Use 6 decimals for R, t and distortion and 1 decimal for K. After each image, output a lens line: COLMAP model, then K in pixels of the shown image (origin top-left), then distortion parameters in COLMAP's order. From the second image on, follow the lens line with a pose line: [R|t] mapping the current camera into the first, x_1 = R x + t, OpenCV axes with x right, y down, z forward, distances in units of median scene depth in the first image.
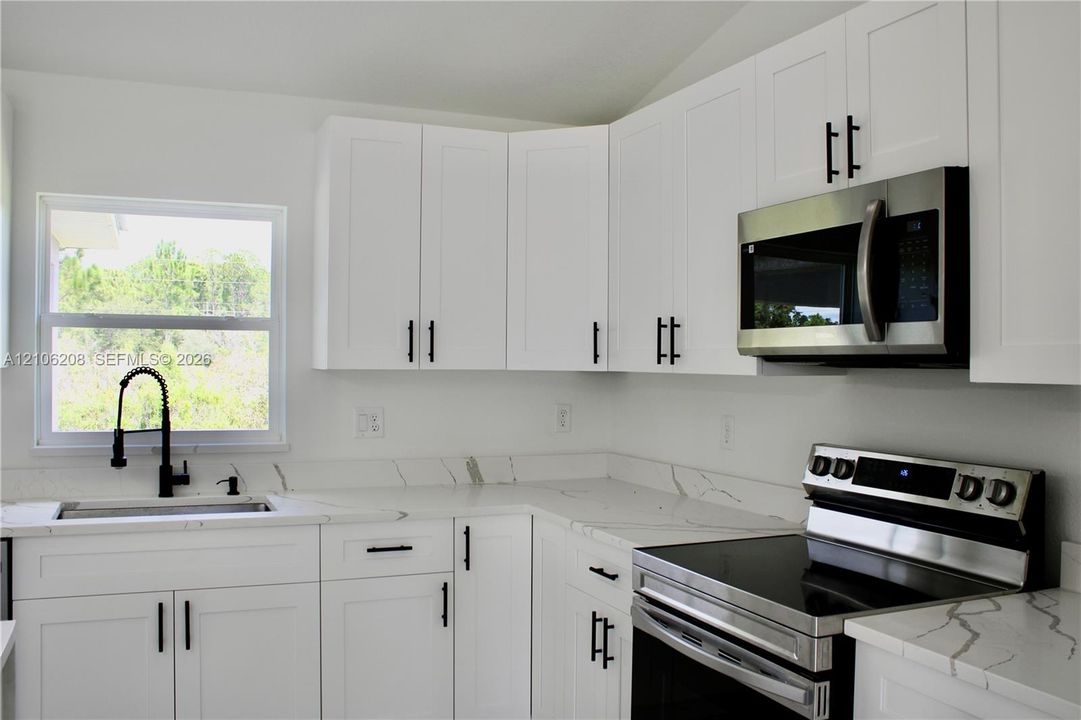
lens RADIAL K [[957.7, 0, 540.5], [0, 957.7, 360.0], [0, 0, 1]] dist [-0.114798, 0.070928]
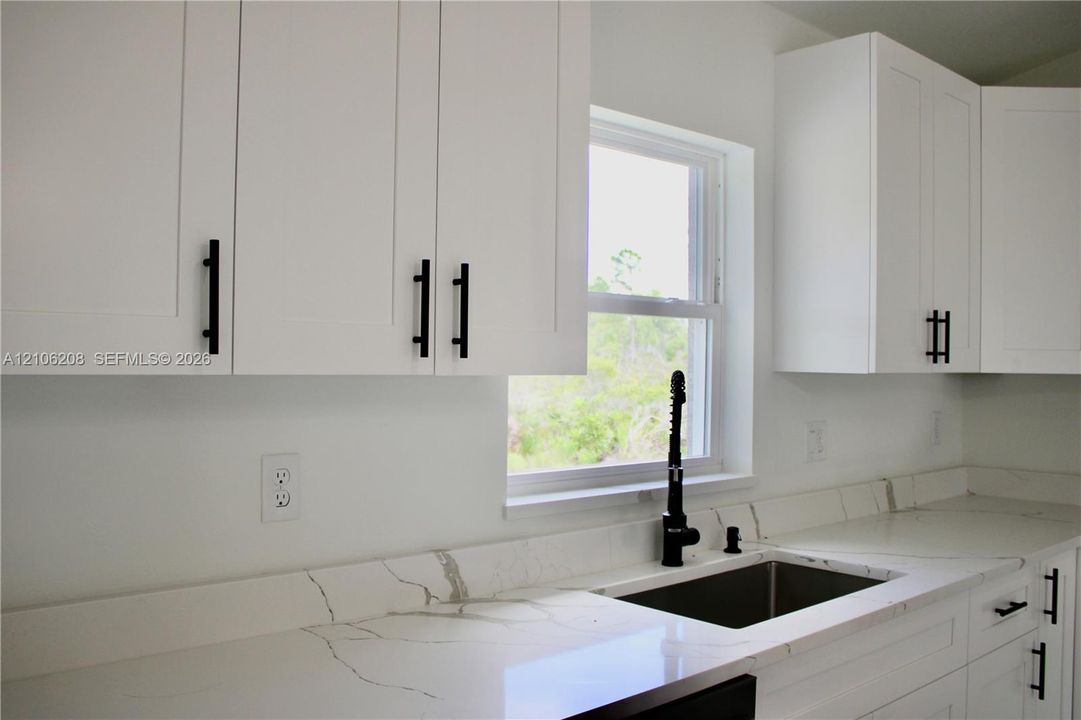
lens RADIAL K [[957.7, 0, 540.5], [0, 957.7, 360.0], [0, 0, 1]] dist [-0.114798, 0.070928]
pose [[0.942988, 0.003979, 0.332803, -0.703616], [-0.007095, 0.999942, 0.008150, -0.004403], [-0.332751, -0.010047, 0.942961, 0.394284]]
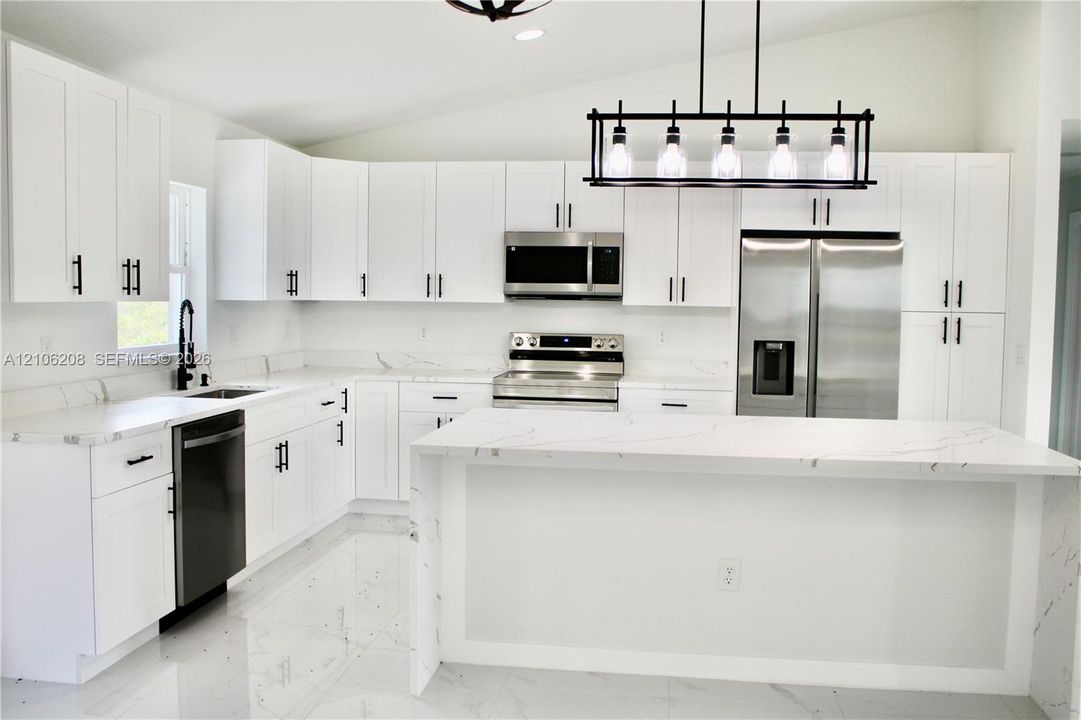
lens RADIAL K [[957.7, 0, 540.5], [0, 957.7, 360.0], [0, 0, 1]] dist [-0.114798, 0.070928]
pose [[0.511546, -0.056146, 0.857420, -1.339127], [-0.013523, 0.997213, 0.073368, -0.013227], [-0.859150, -0.049126, 0.509361, -0.201065]]
